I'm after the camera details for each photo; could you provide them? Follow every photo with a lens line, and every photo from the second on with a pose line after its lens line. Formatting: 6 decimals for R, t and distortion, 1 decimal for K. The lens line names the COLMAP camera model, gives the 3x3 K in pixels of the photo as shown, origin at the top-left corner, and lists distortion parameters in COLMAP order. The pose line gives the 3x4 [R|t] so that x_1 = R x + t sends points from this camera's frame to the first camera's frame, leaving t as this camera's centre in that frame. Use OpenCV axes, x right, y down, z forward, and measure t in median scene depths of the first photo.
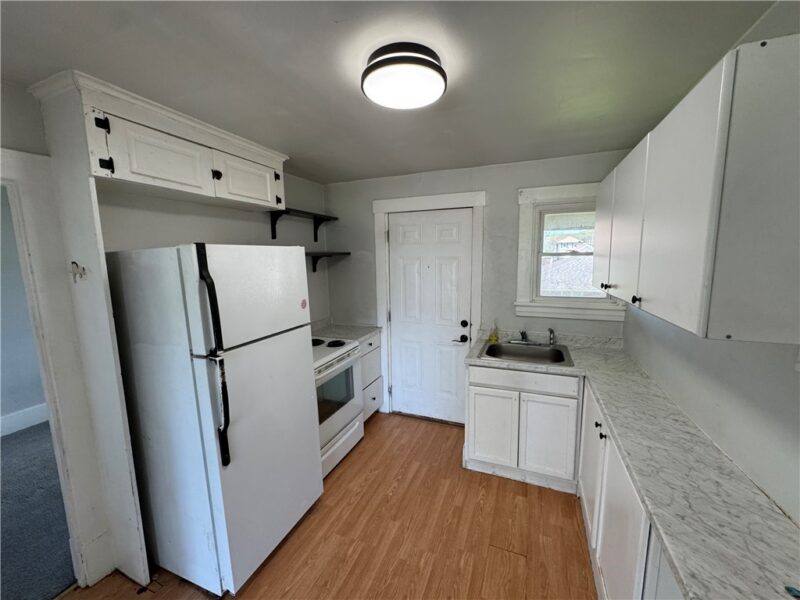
lens RADIAL K [[321.6, 0, 400.0], [0, 321.6, 300.0], [0, 0, 1]] dist [-0.002227, -0.000262]
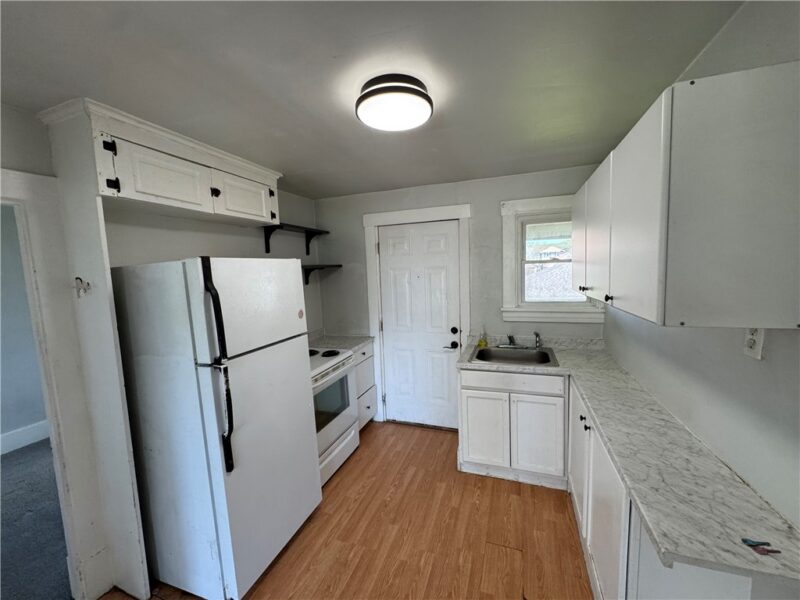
lens RADIAL K [[321.6, 0, 400.0], [0, 321.6, 300.0], [0, 0, 1]] dist [-0.002227, -0.000262]
pose [[0.998969, -0.025775, 0.037367, -0.019313], [0.027219, 0.998882, -0.038647, 0.018499], [-0.036329, 0.039624, 0.998554, -0.056668]]
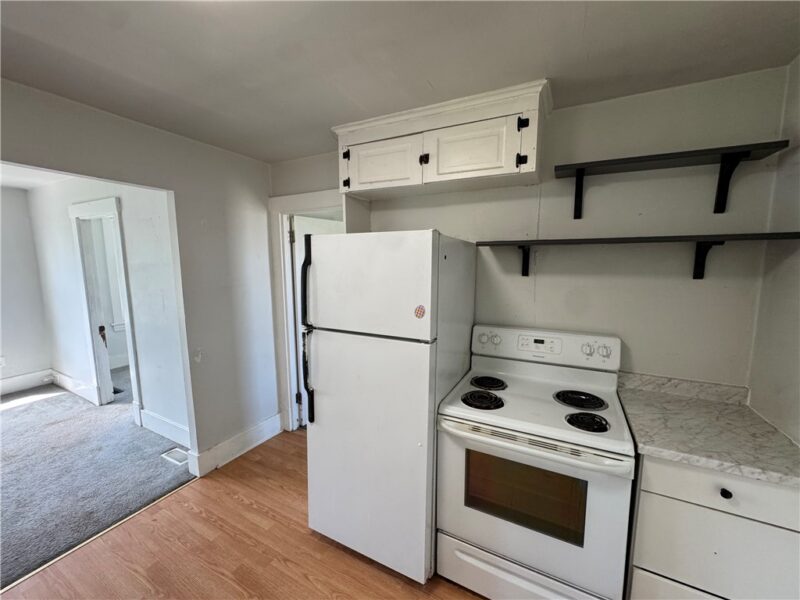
lens RADIAL K [[321.6, 0, 400.0], [0, 321.6, 300.0], [0, 0, 1]] dist [-0.002227, -0.000262]
pose [[-0.092961, 0.144036, -0.985196, 0.456521], [-0.135264, 0.978481, 0.155817, -0.133365], [0.986439, 0.147747, -0.071478, 1.144041]]
